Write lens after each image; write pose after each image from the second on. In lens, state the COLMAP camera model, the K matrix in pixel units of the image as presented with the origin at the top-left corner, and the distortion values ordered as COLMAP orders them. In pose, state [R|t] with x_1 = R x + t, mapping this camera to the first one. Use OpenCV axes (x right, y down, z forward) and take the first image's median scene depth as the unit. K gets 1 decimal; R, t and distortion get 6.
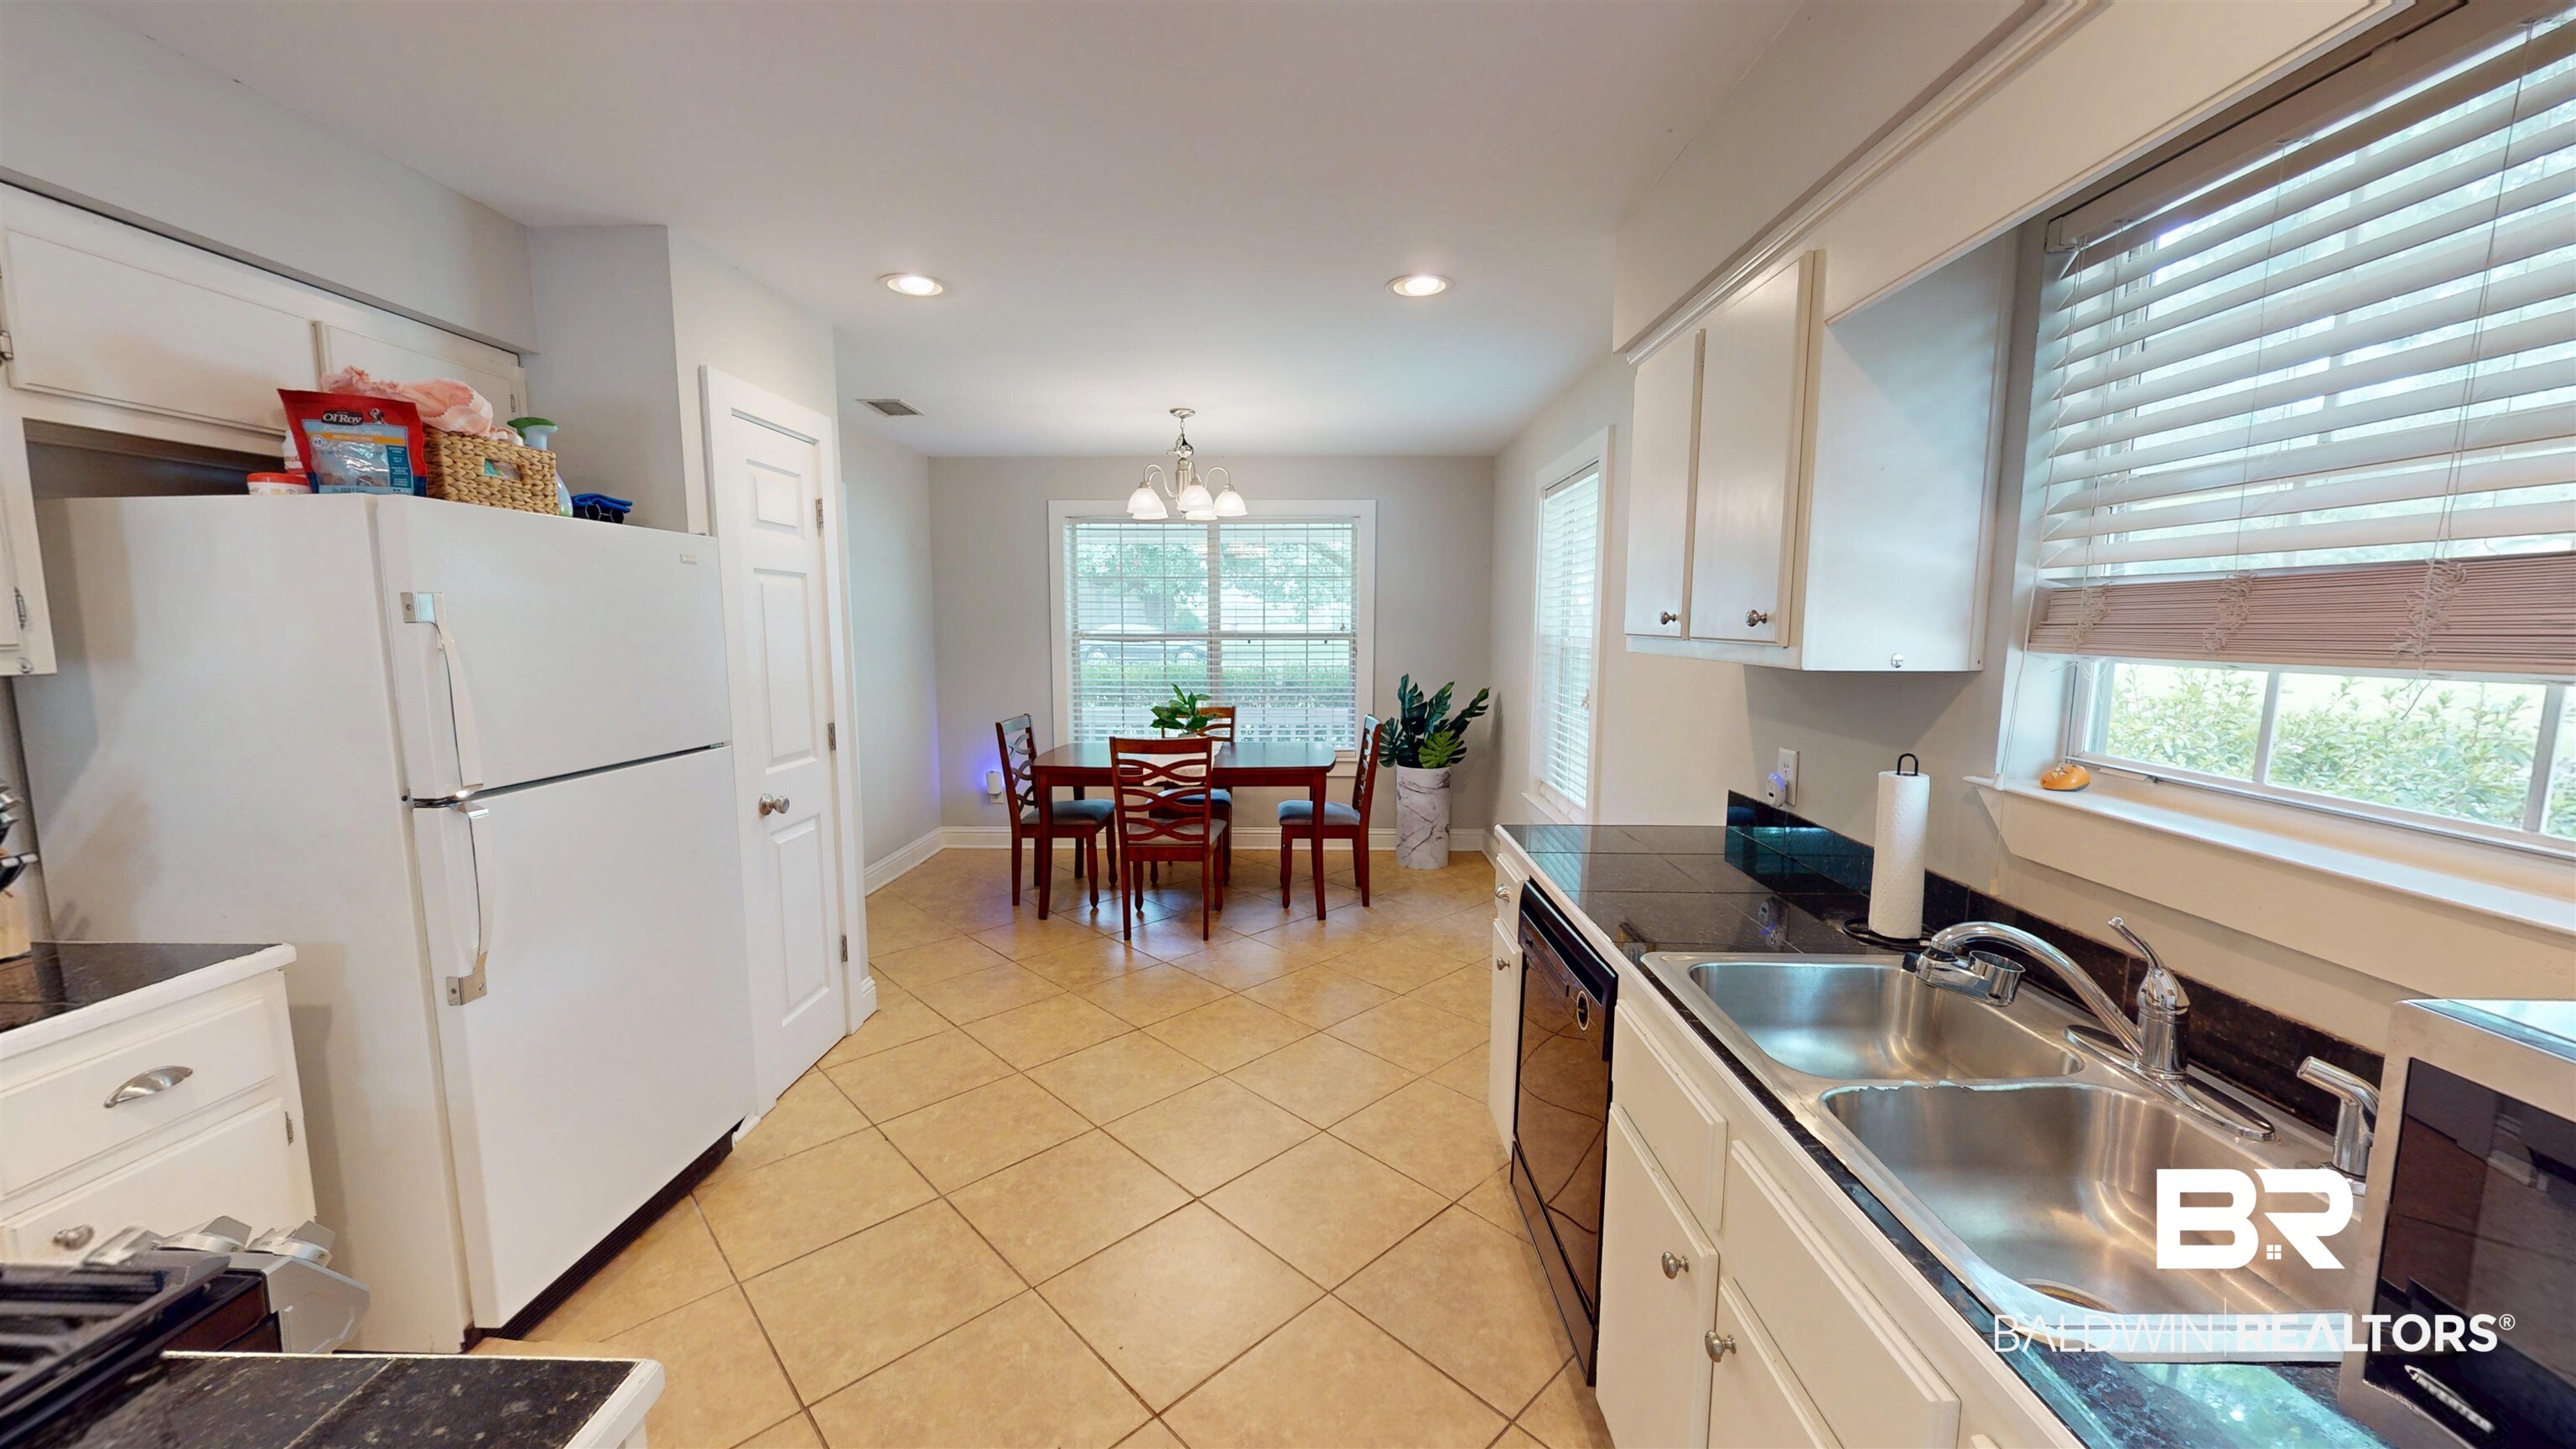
lens RADIAL K [[932.6, 0, 1288.0], [0, 932.6, 724.5], [0, 0, 1]] dist [0.000498, -0.000075]
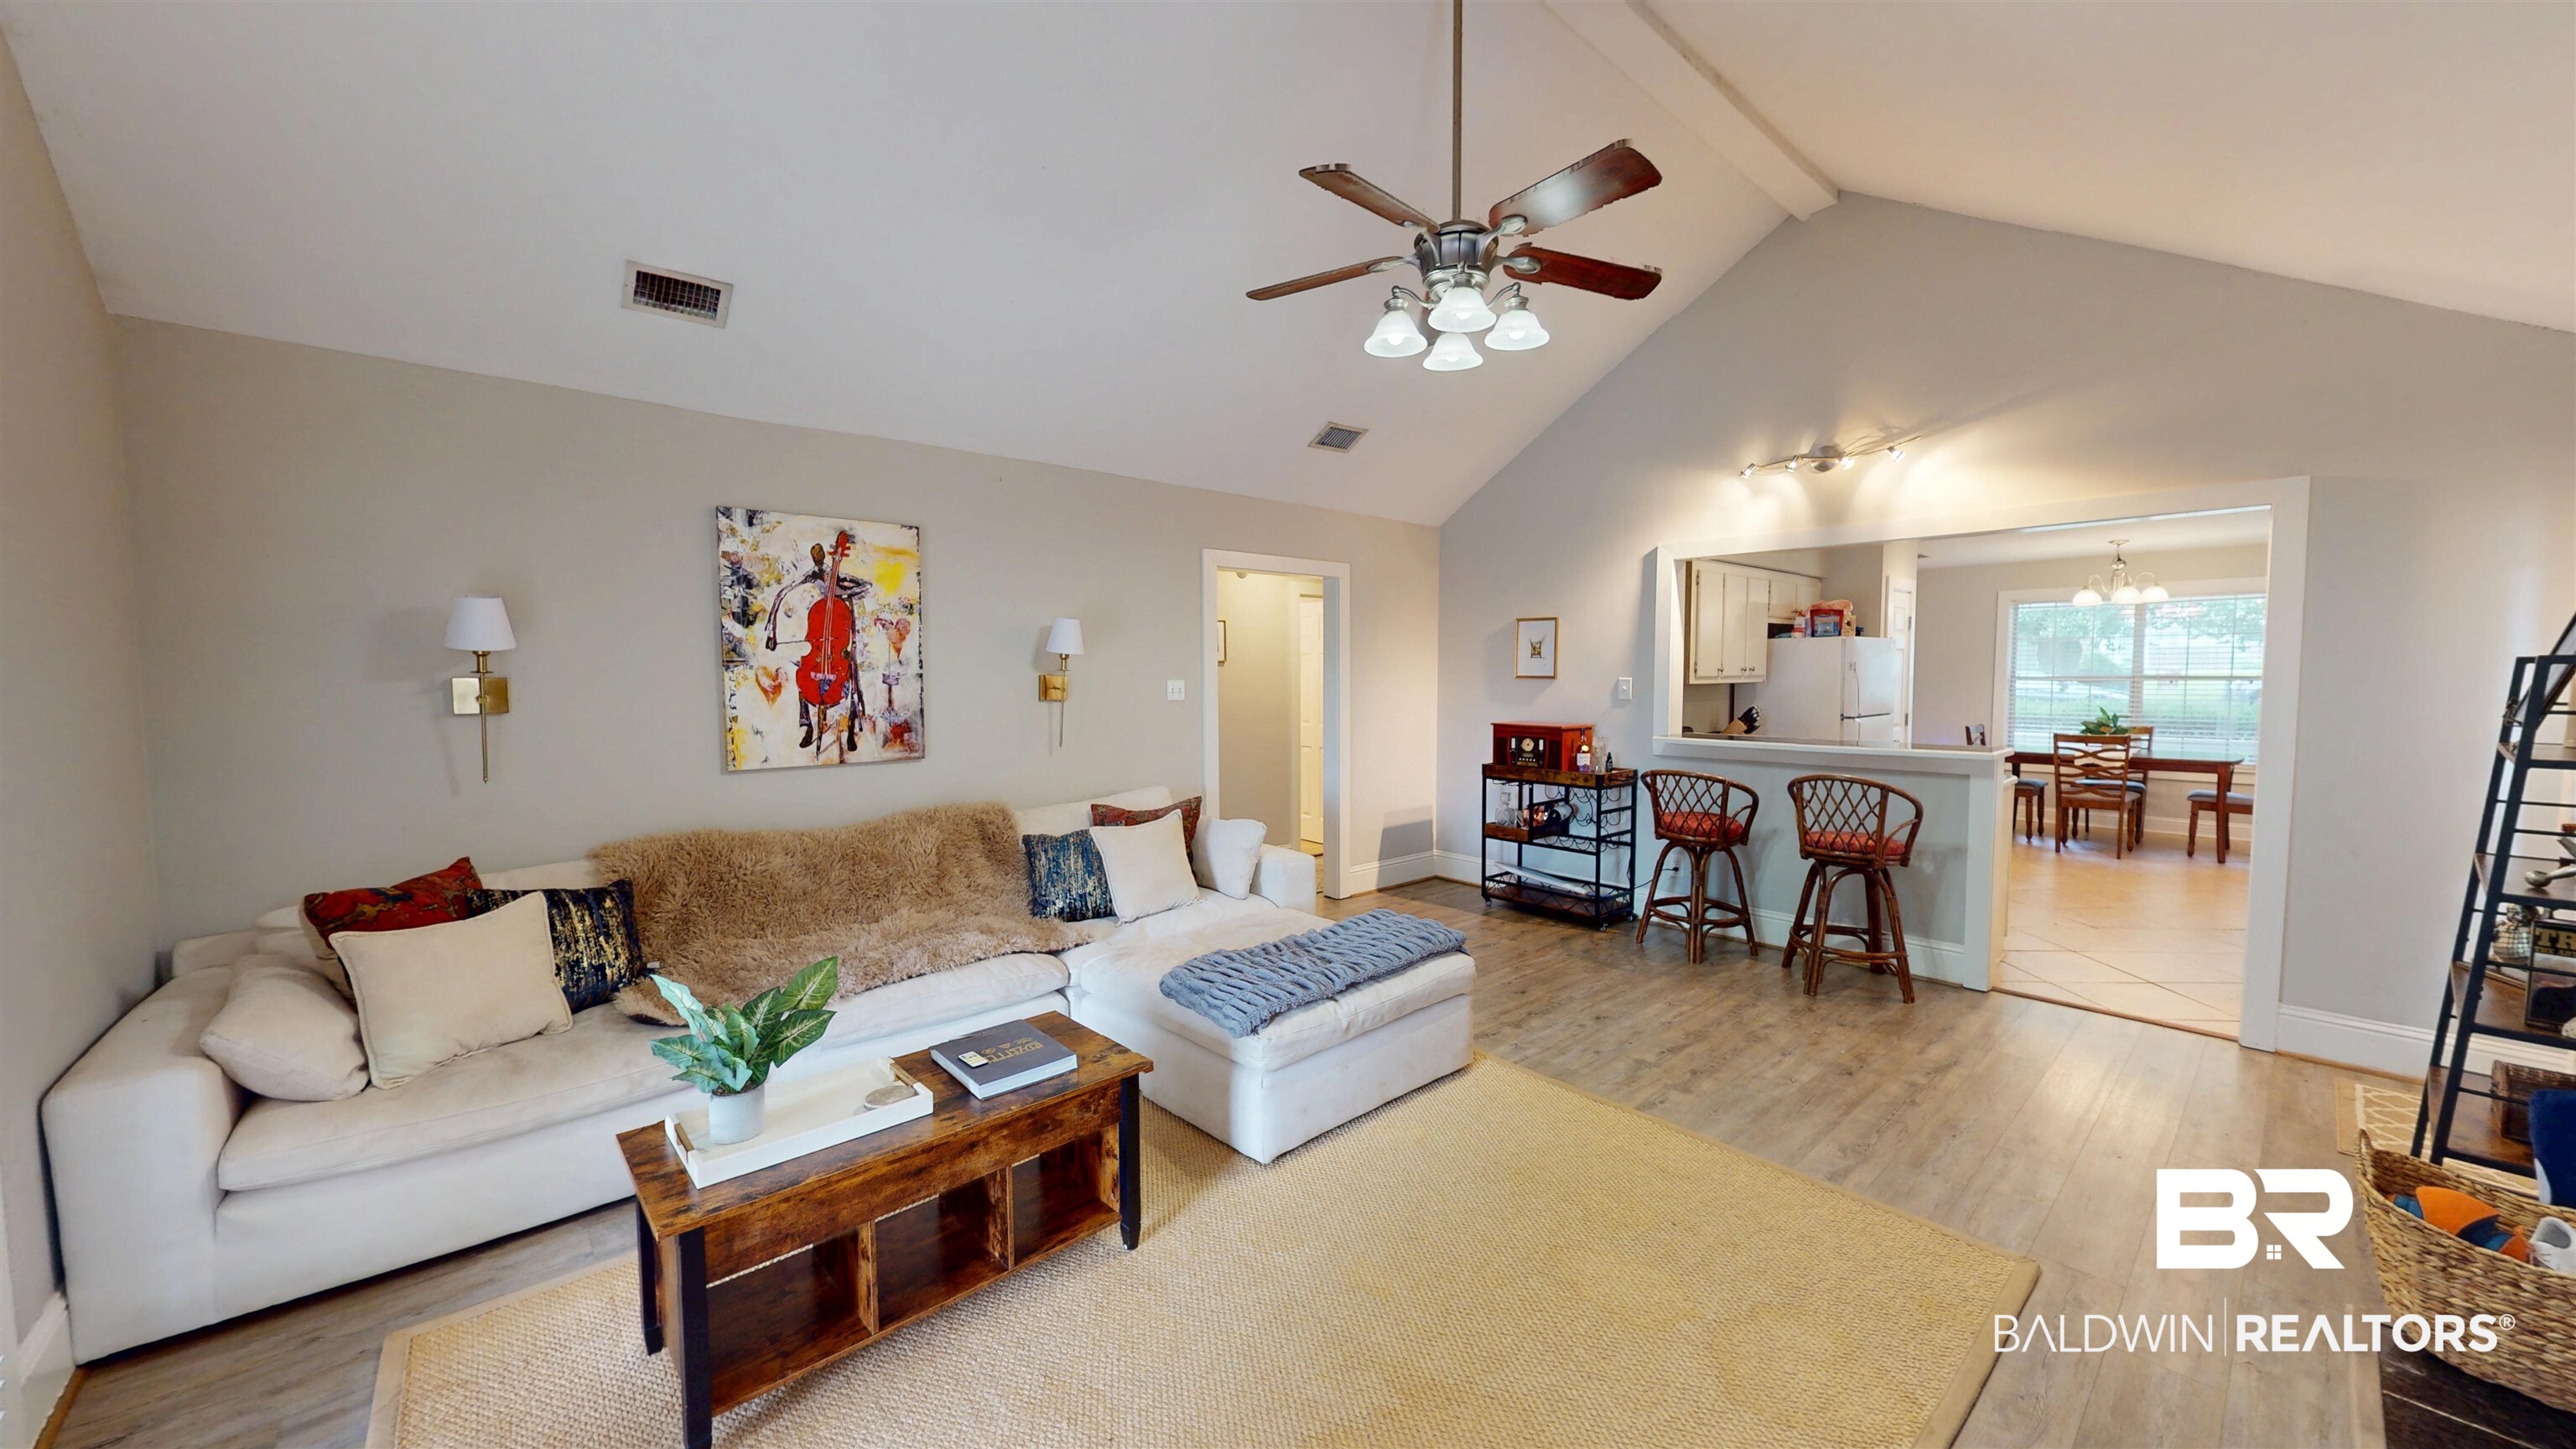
lens RADIAL K [[932.6, 0, 1288.0], [0, 932.6, 724.5], [0, 0, 1]] dist [0.000498, -0.000075]
pose [[0.683989, 0.037281, -0.728539, 0.081479], [-0.075082, 0.996987, -0.019472, 0.110671], [0.725618, 0.068019, 0.684727, -0.991563]]
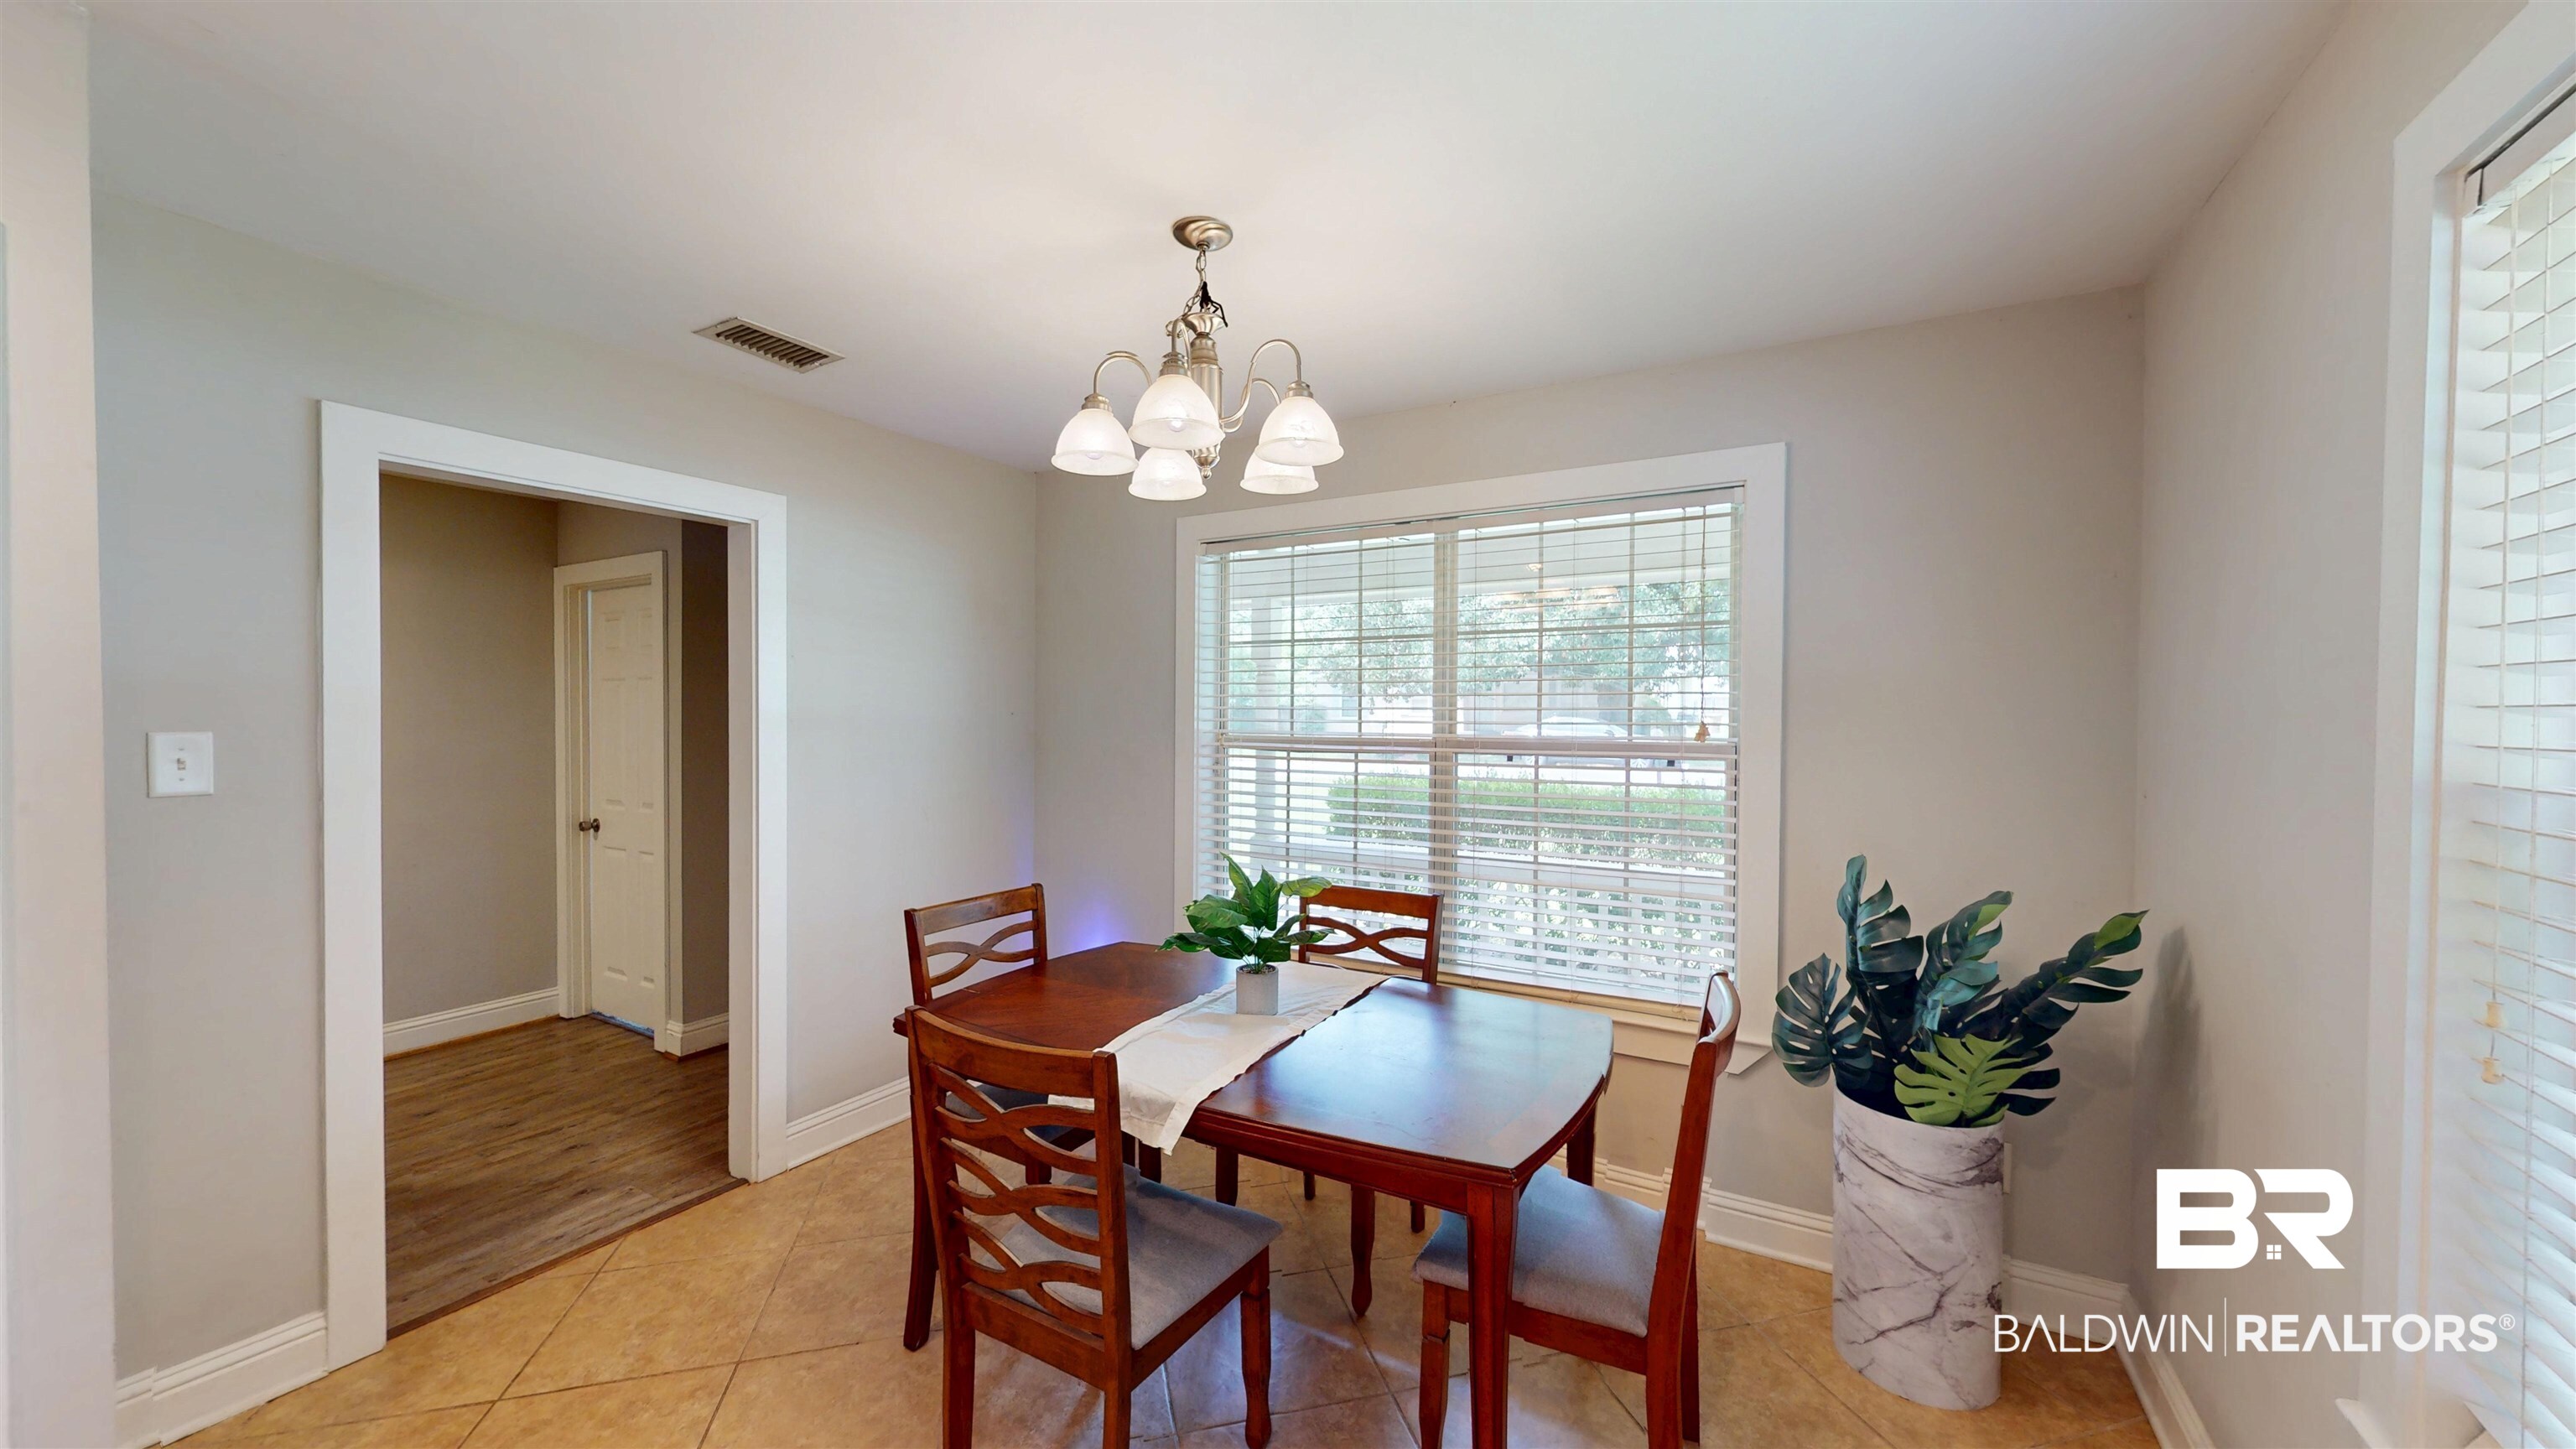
lens RADIAL K [[932.6, 0, 1288.0], [0, 932.6, 724.5], [0, 0, 1]] dist [0.000498, -0.000075]
pose [[0.873619, 0.008880, -0.486530, 0.108837], [-0.056993, 0.994819, -0.084180, -0.062507], [0.483262, 0.101270, 0.869599, 0.548305]]
